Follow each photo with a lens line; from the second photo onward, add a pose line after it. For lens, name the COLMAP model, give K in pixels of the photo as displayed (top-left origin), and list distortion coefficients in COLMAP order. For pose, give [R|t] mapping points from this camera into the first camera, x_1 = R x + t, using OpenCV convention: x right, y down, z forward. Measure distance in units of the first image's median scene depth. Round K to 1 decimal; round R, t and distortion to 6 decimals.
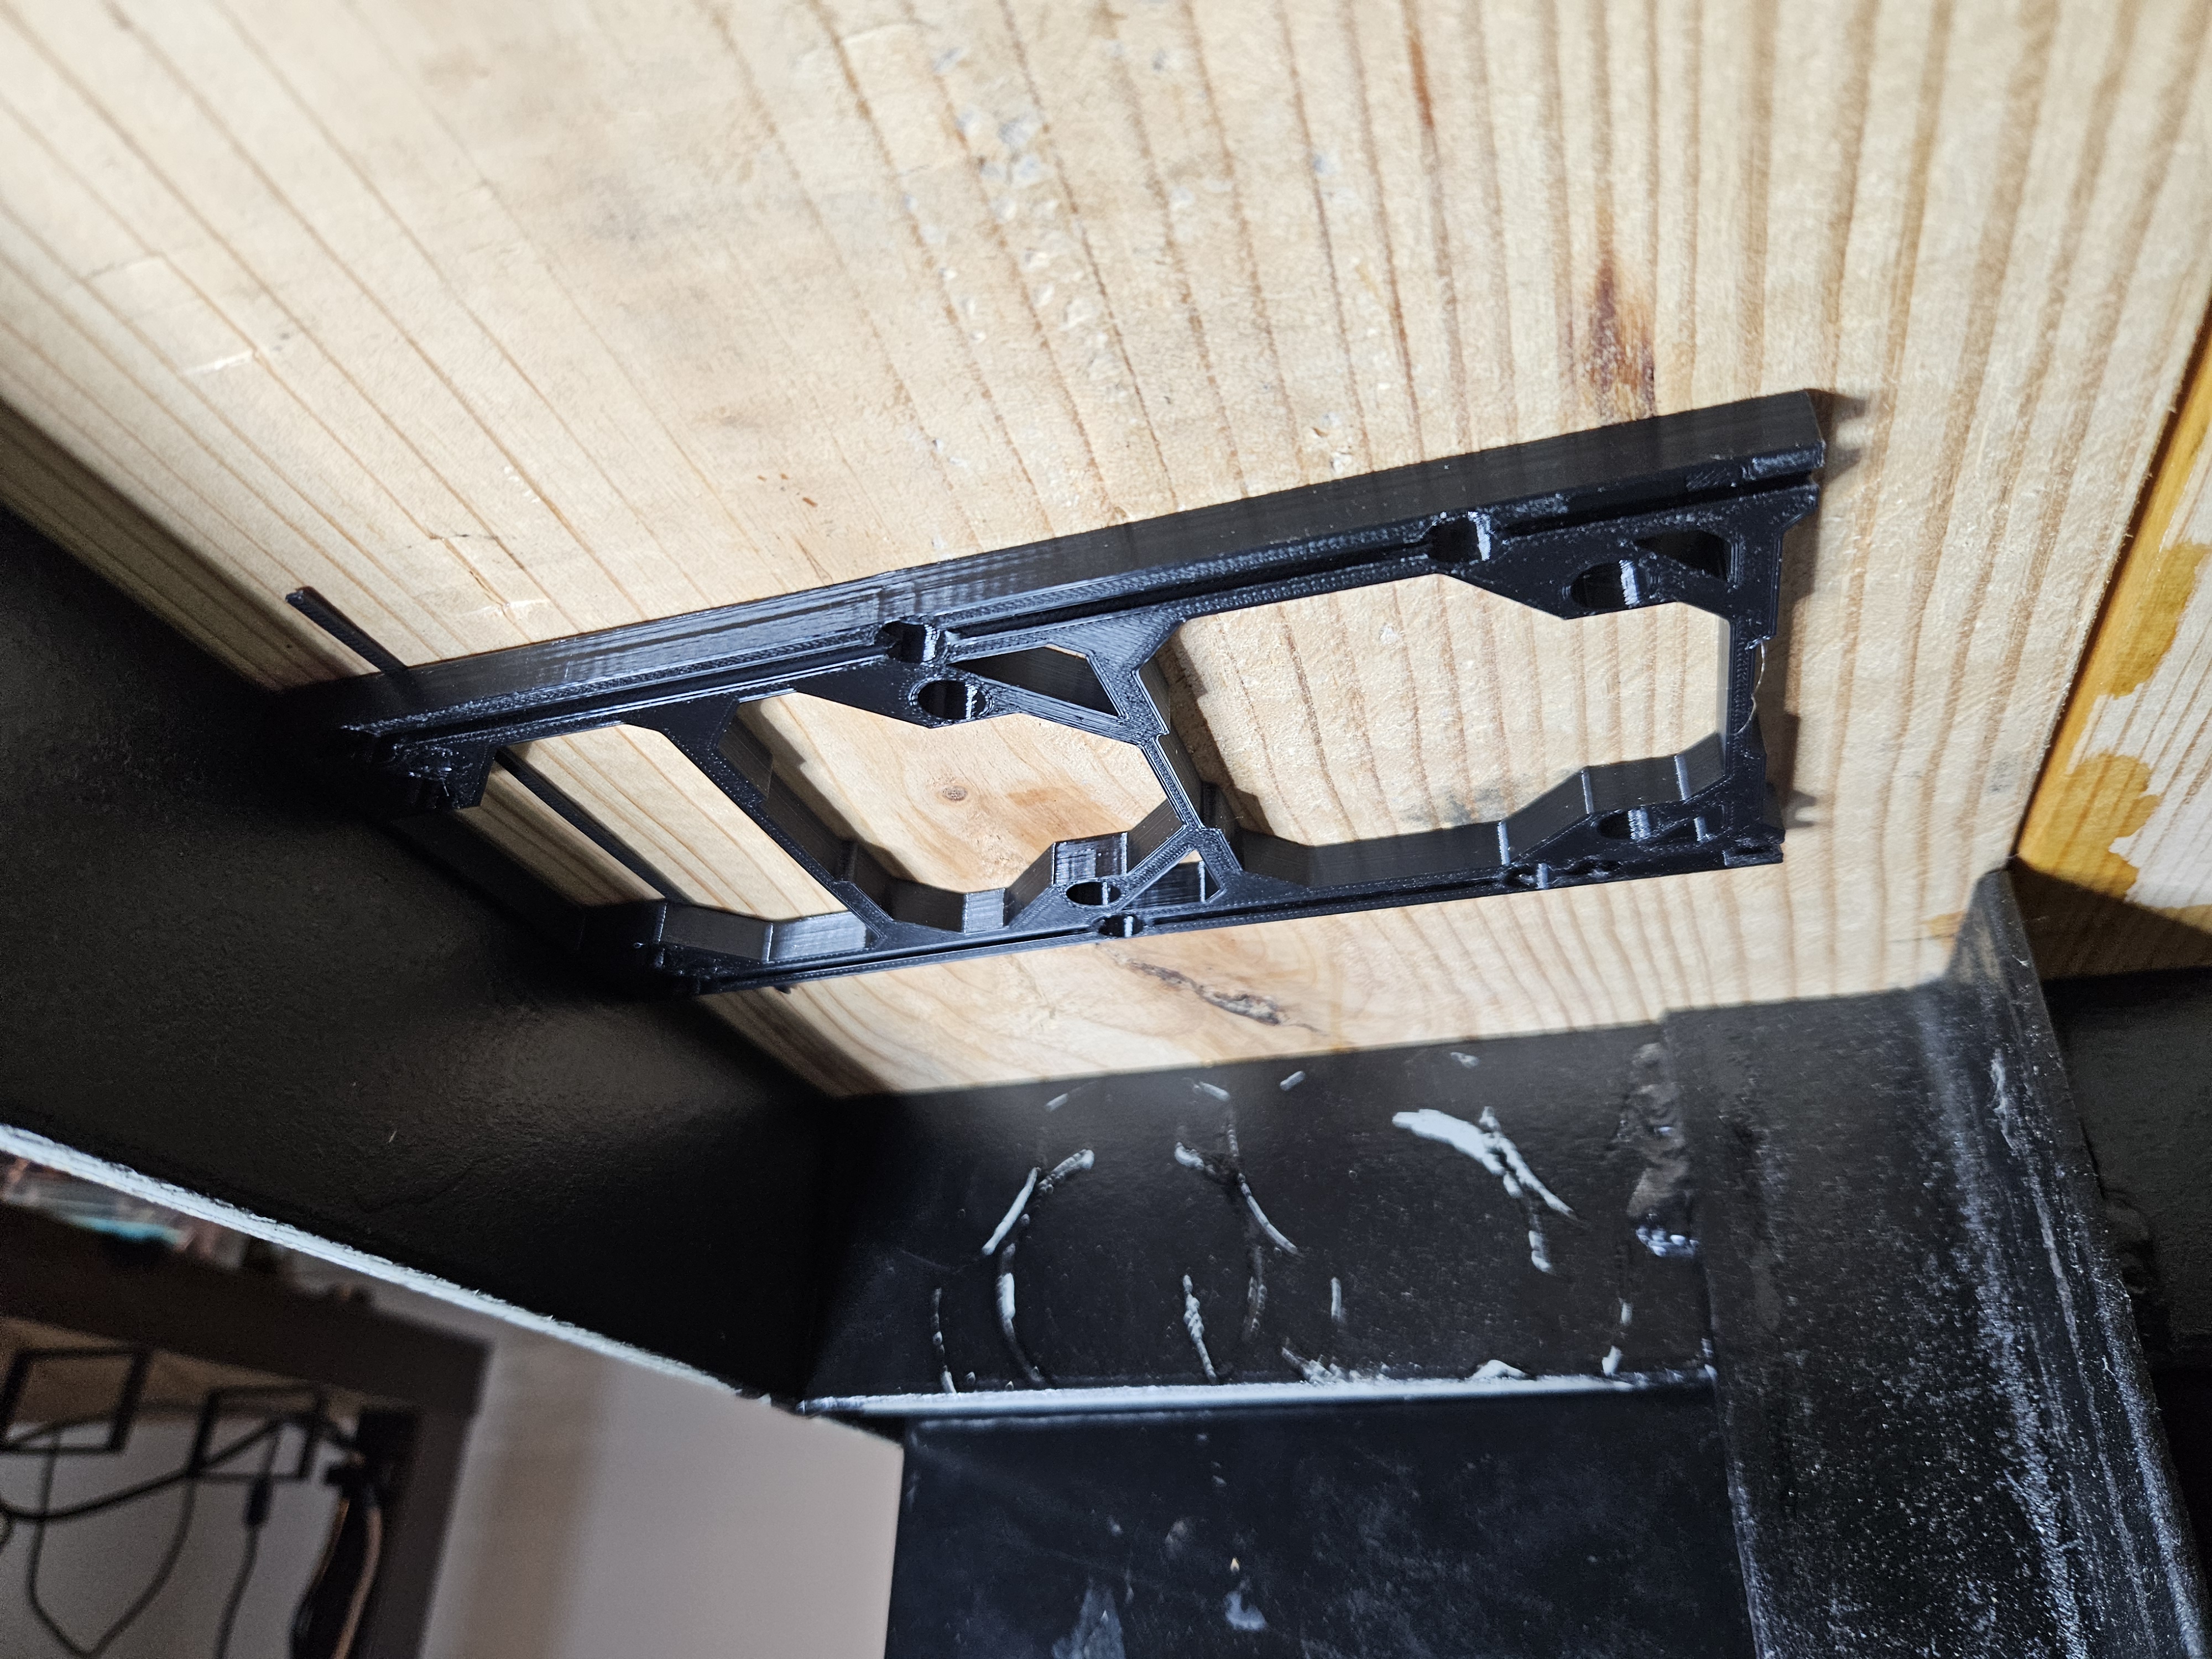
lens RADIAL K [[1550.0, 0, 1086.4], [0, 1550.0, 827.4], [0, 0, 1]] dist [0.031020, -0.064650]
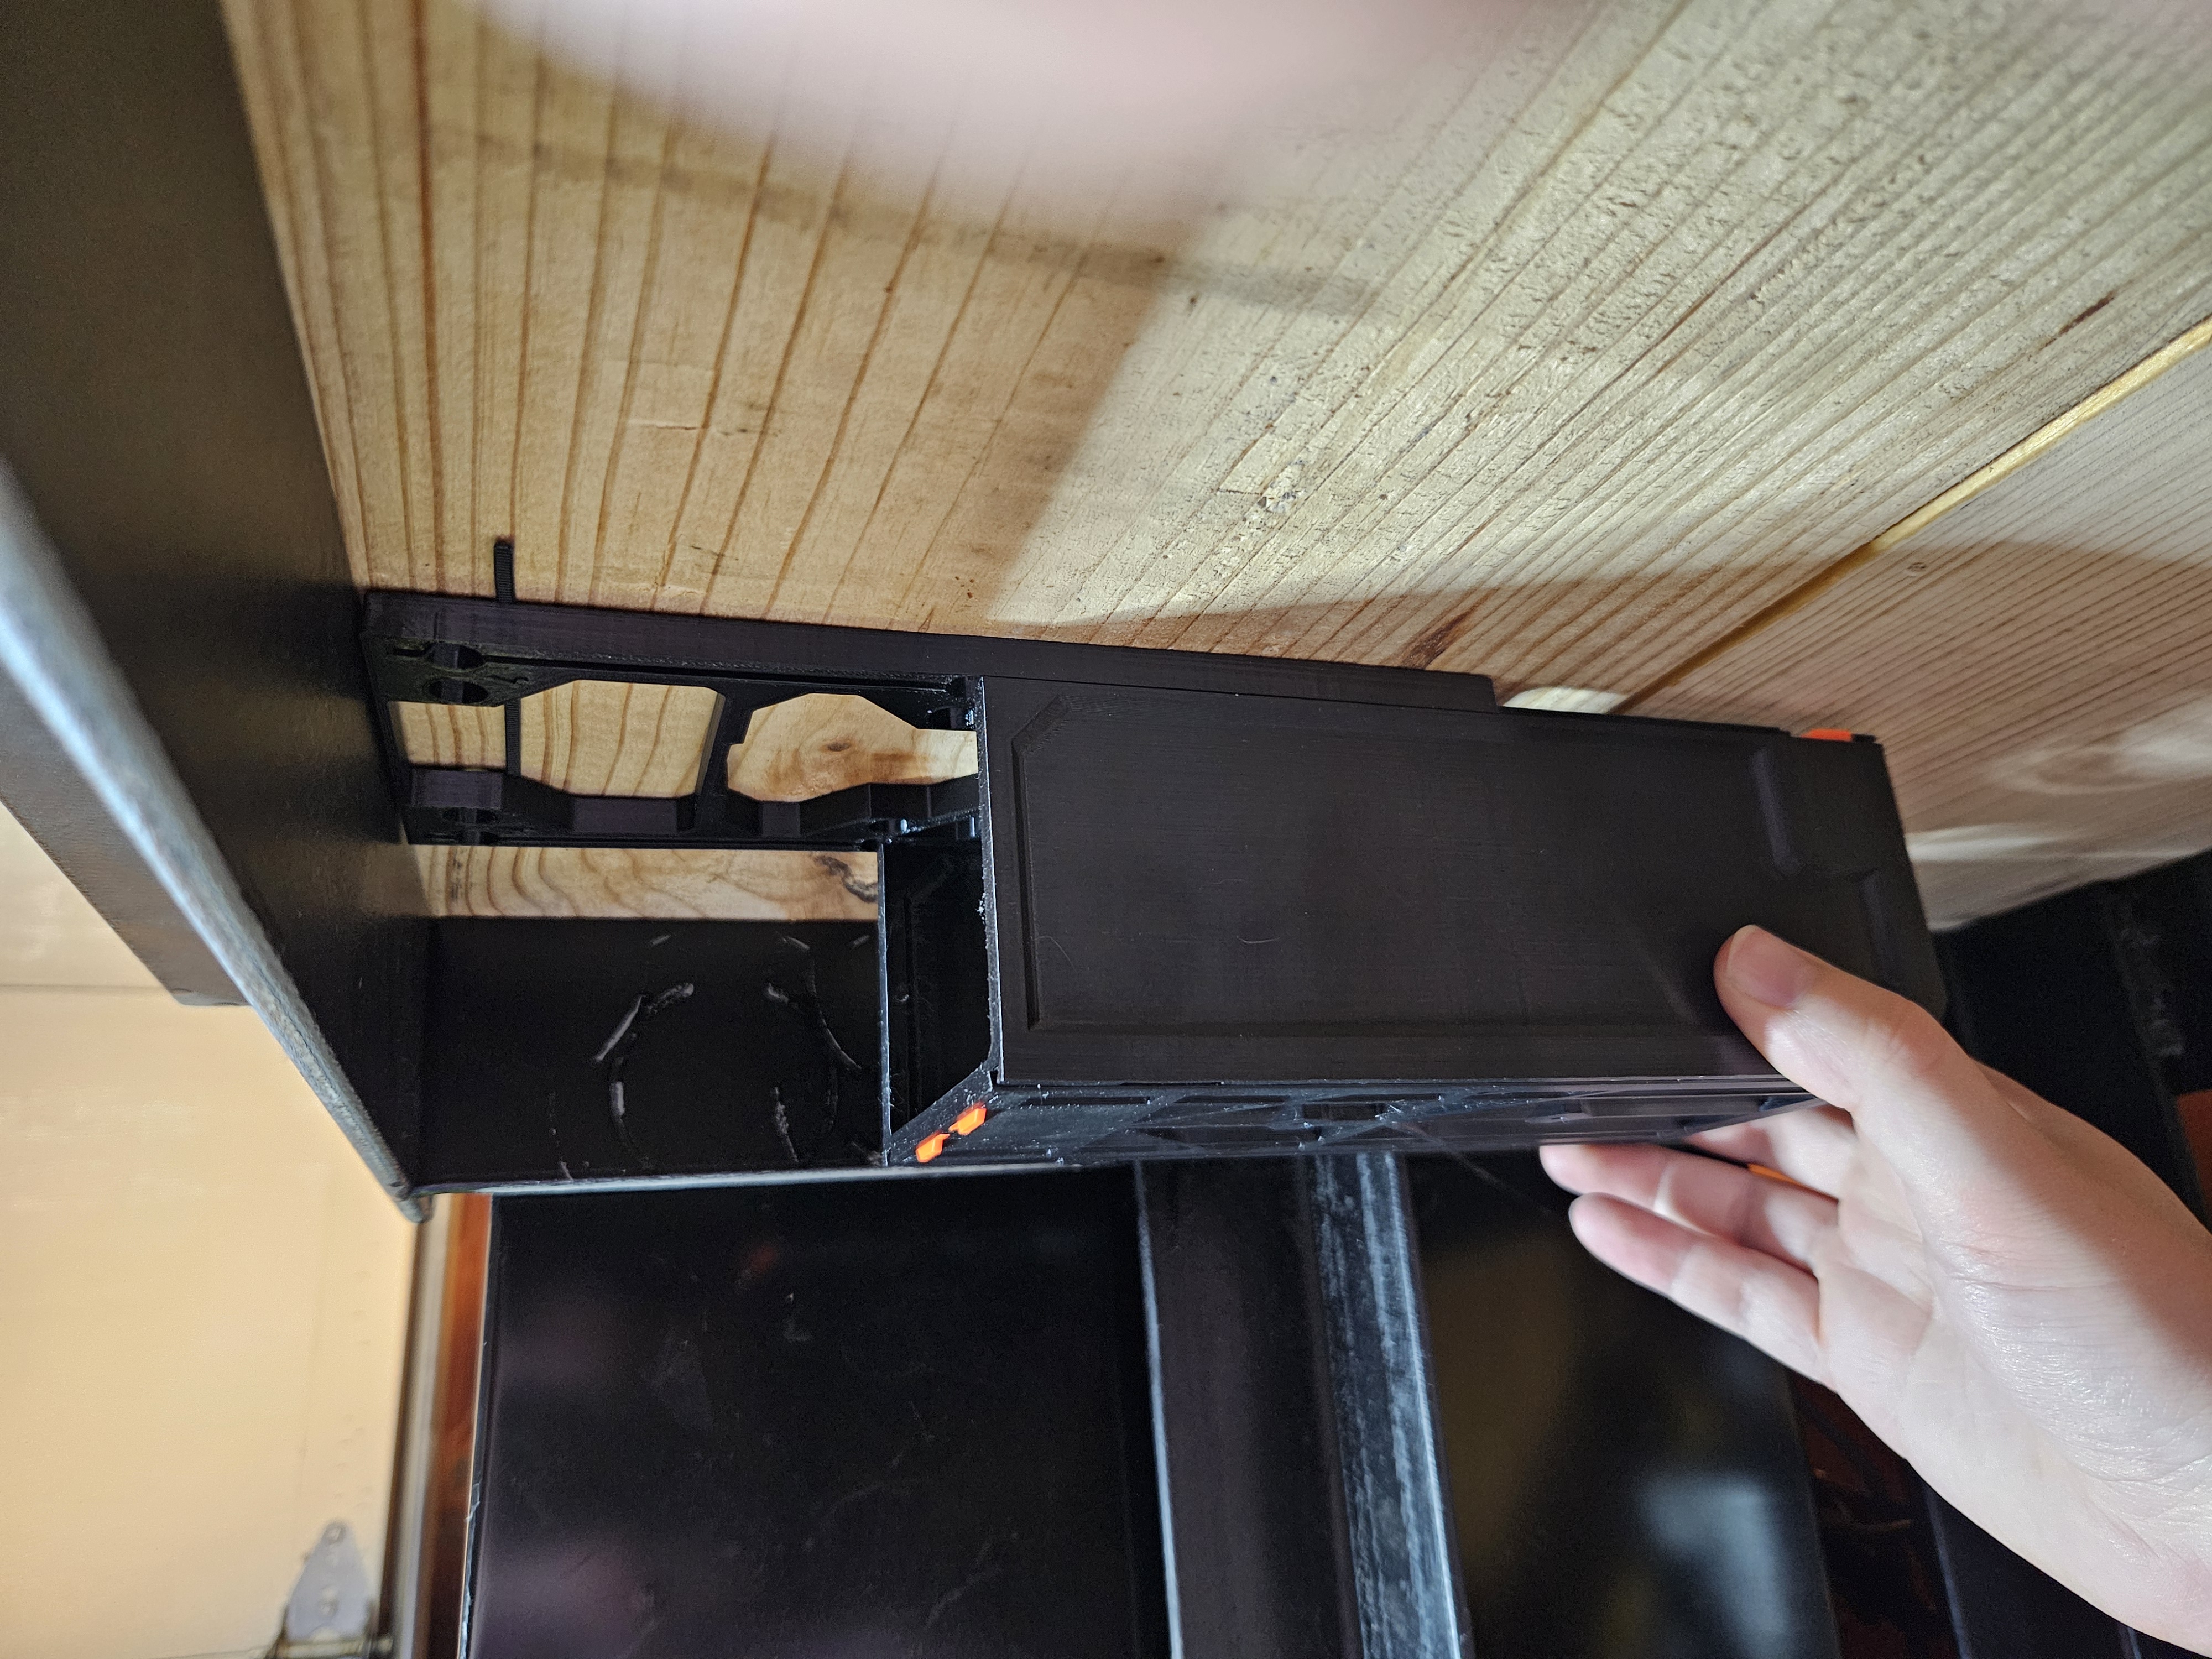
lens RADIAL K [[1543.4, 0, 1096.9], [0, 1543.4, 828.0], [0, 0, 1]] dist [0.034297, -0.068542]
pose [[0.793202, 0.112986, 0.598385, -0.543549], [-0.204194, 0.975096, 0.086559, -0.089340], [-0.573703, -0.190845, 0.796519, -0.133865]]
